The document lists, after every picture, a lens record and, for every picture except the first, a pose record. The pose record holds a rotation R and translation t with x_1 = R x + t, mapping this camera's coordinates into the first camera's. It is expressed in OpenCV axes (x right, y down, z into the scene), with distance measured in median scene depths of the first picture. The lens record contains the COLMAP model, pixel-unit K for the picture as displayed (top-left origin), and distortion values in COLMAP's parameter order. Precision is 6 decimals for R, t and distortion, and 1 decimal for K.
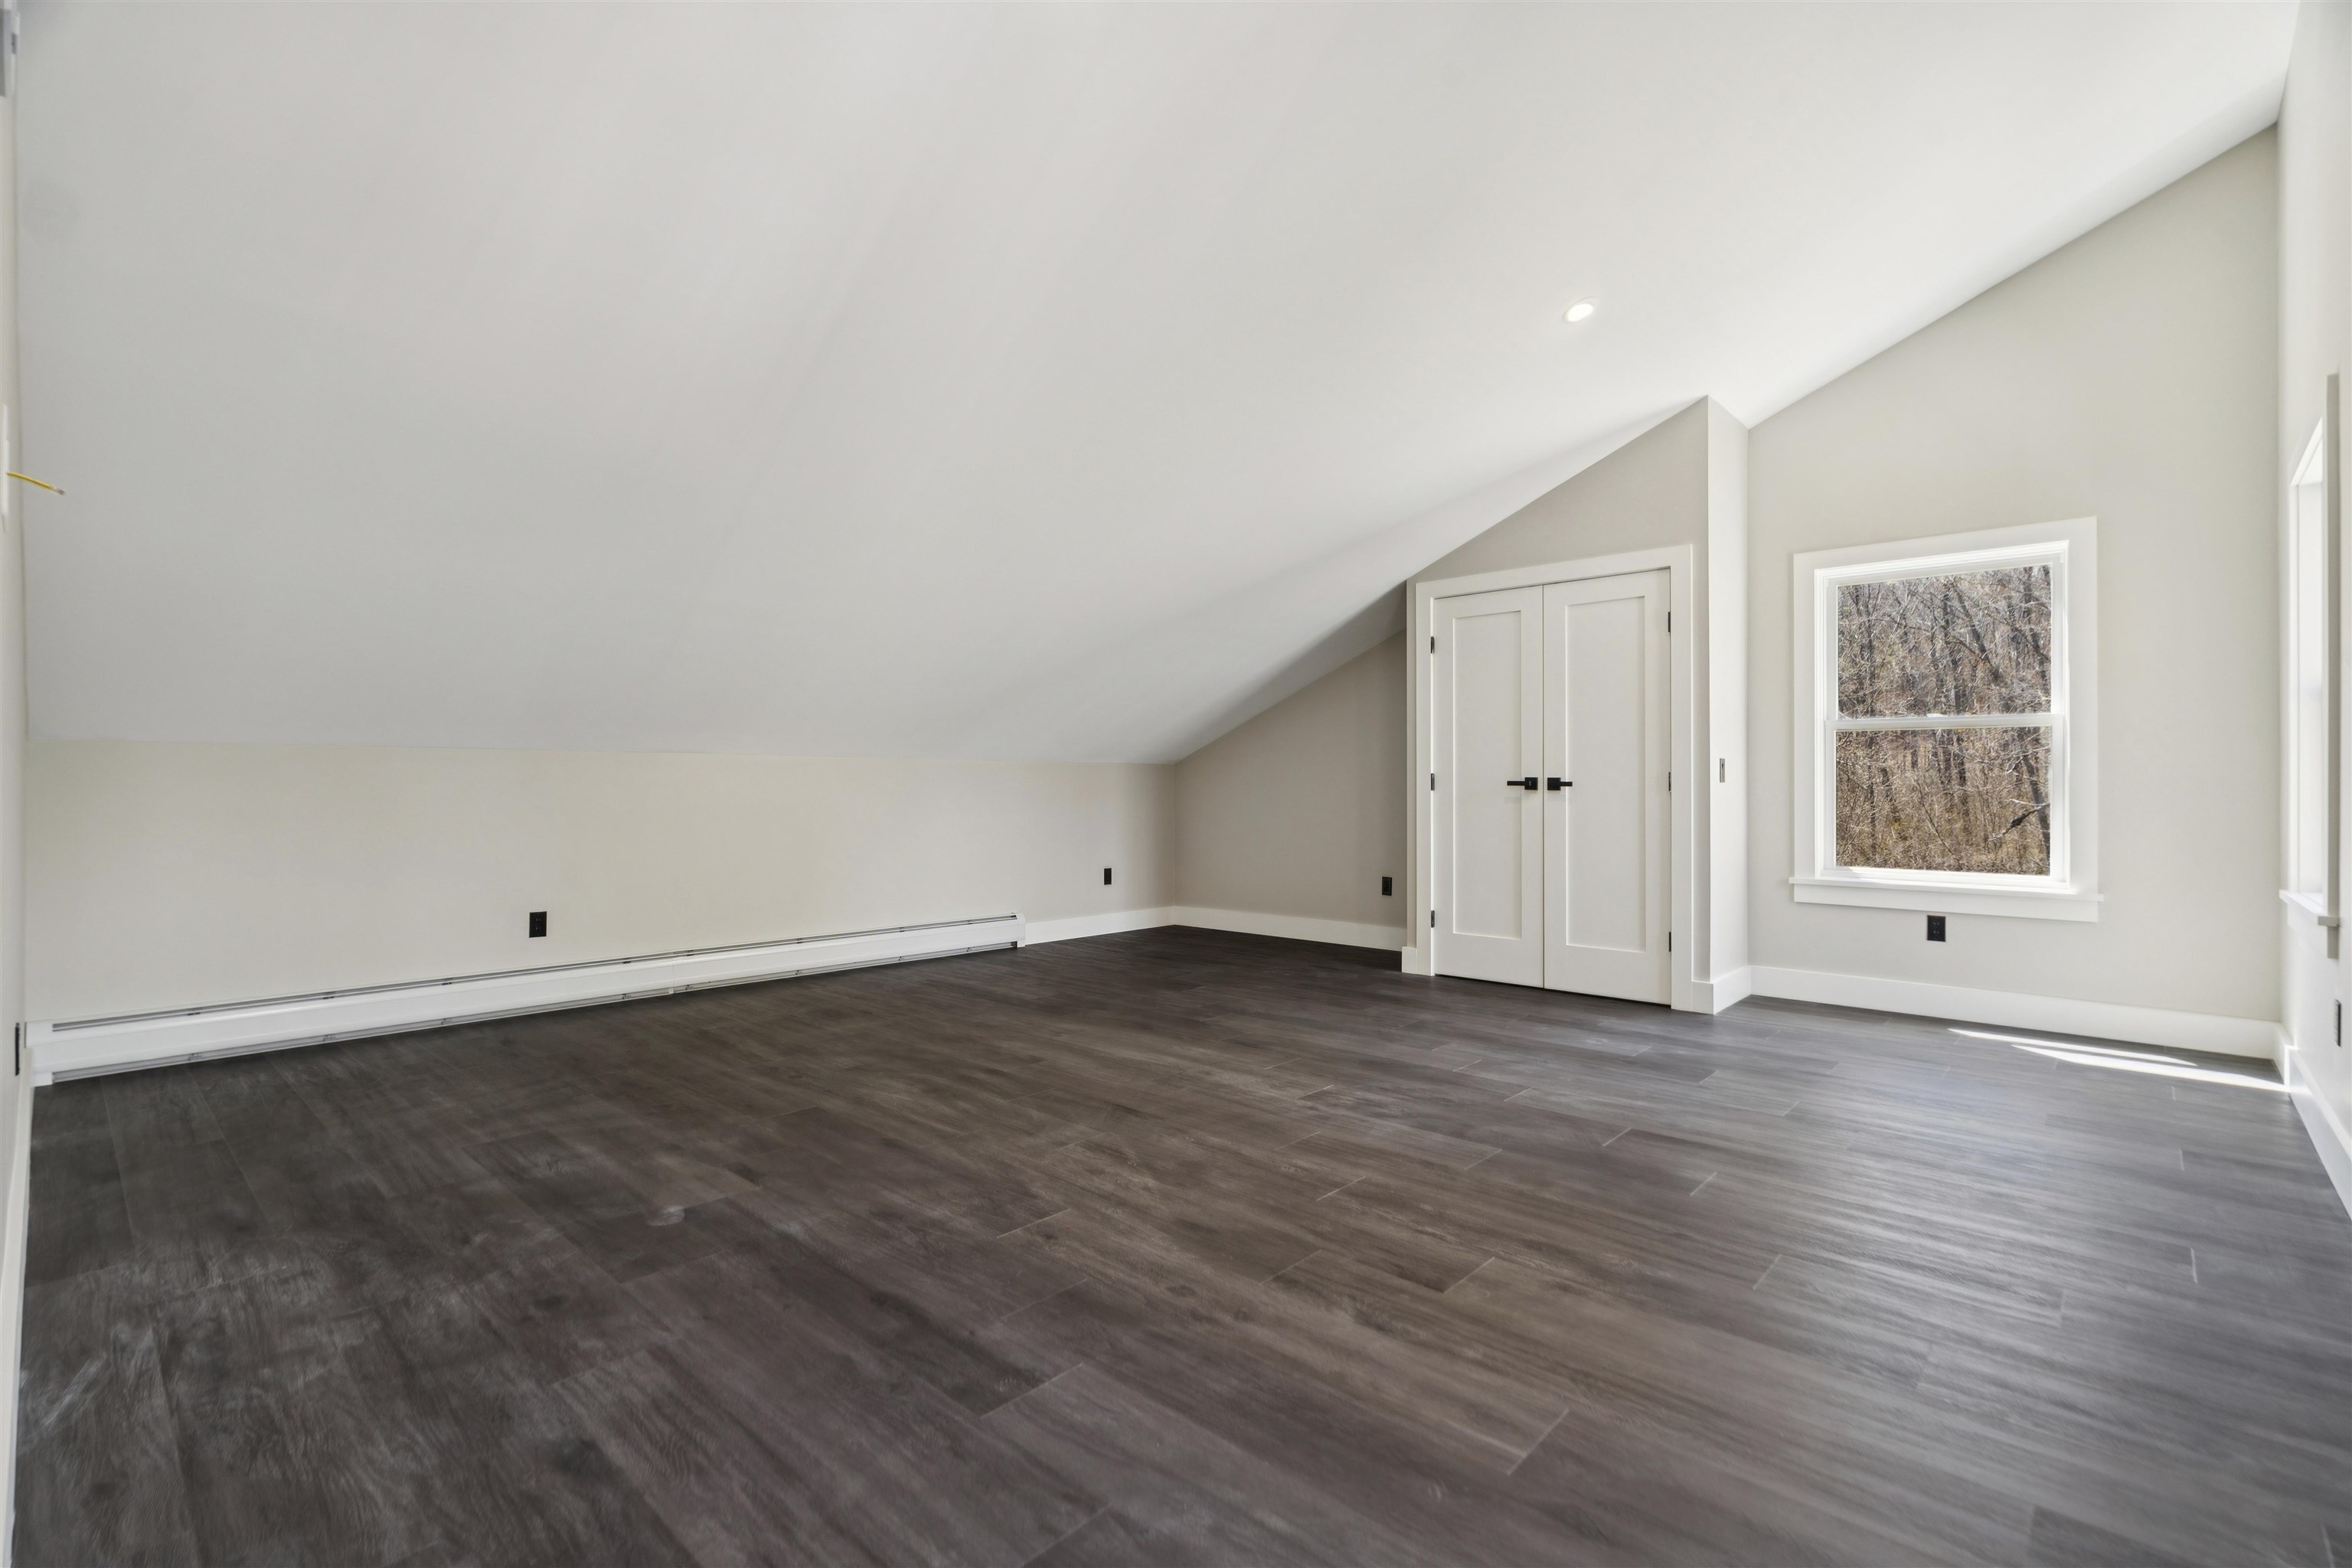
lens RADIAL K [[1055.4, 0, 1187.4], [0, 1055.4, 800.4], [0, 0, 1]] dist [-0.008329, 0.003197]
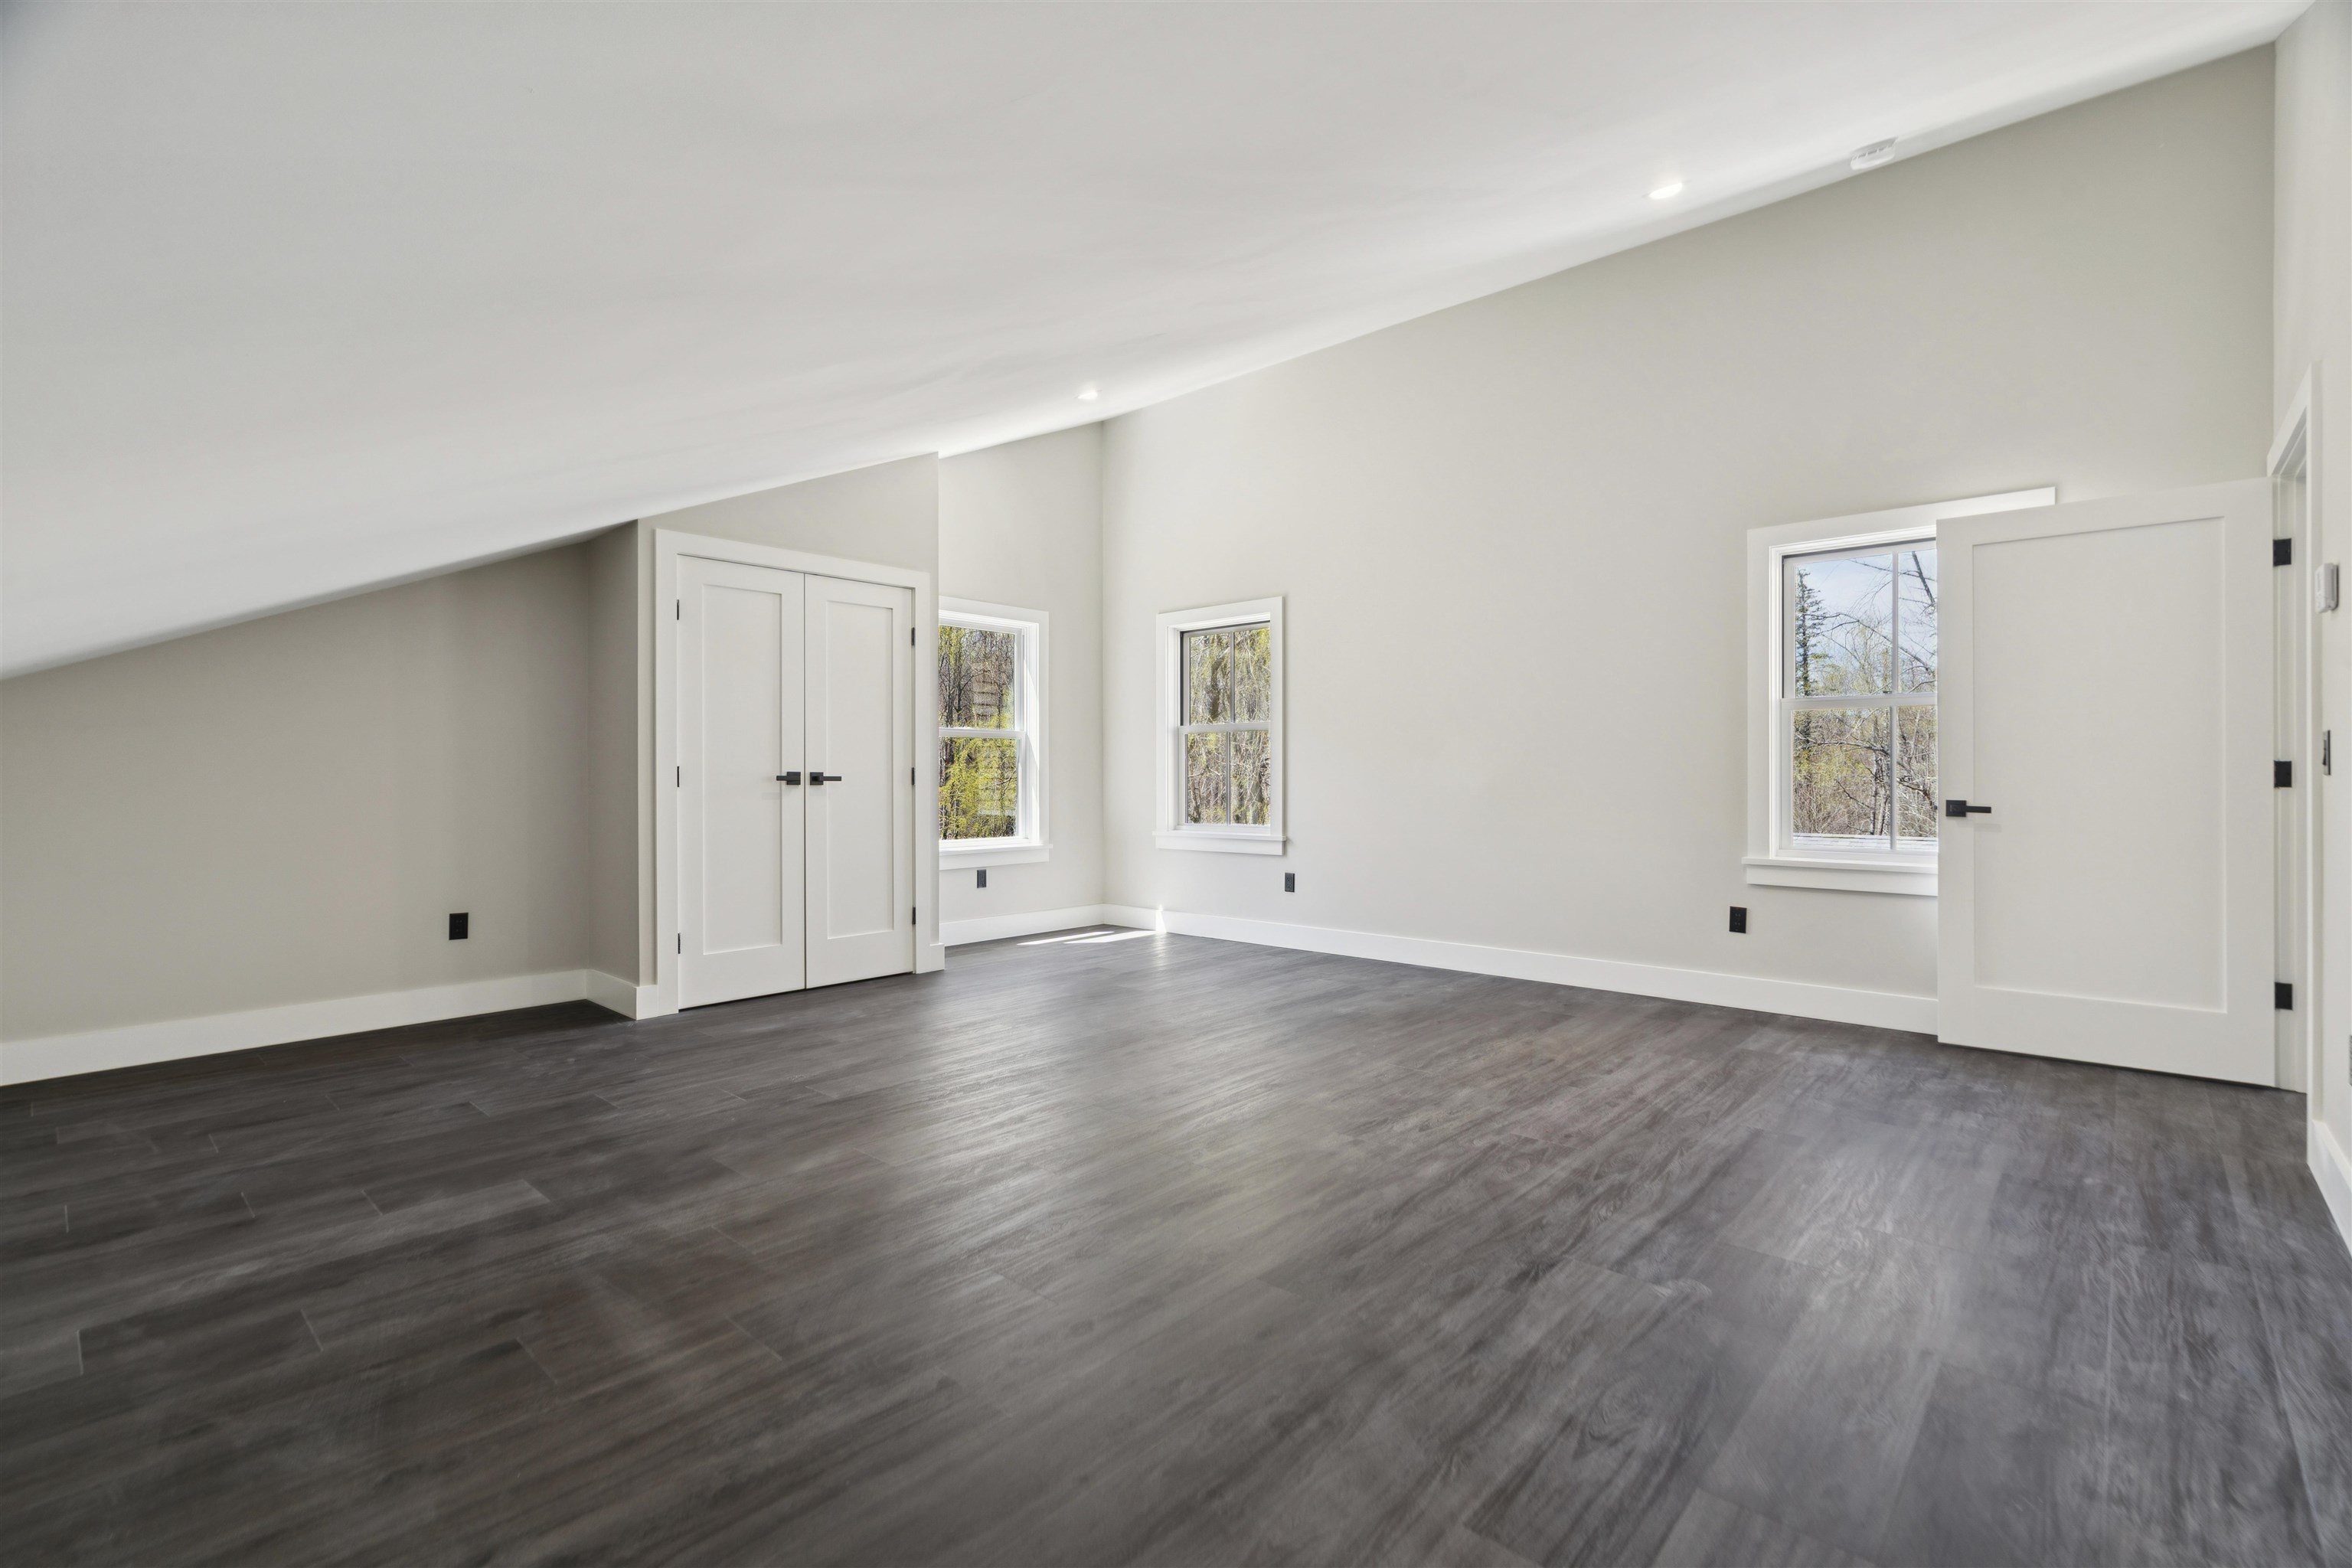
lens RADIAL K [[1055.4, 0, 1179.1], [0, 1055.4, 774.1], [0, 0, 1]] dist [-0.008329, 0.003197]
pose [[-0.005278, -0.000742, 0.999986, -1.239643], [0.014826, 0.999890, 0.000821, -0.029531], [-0.999876, 0.014830, -0.005266, 1.295467]]
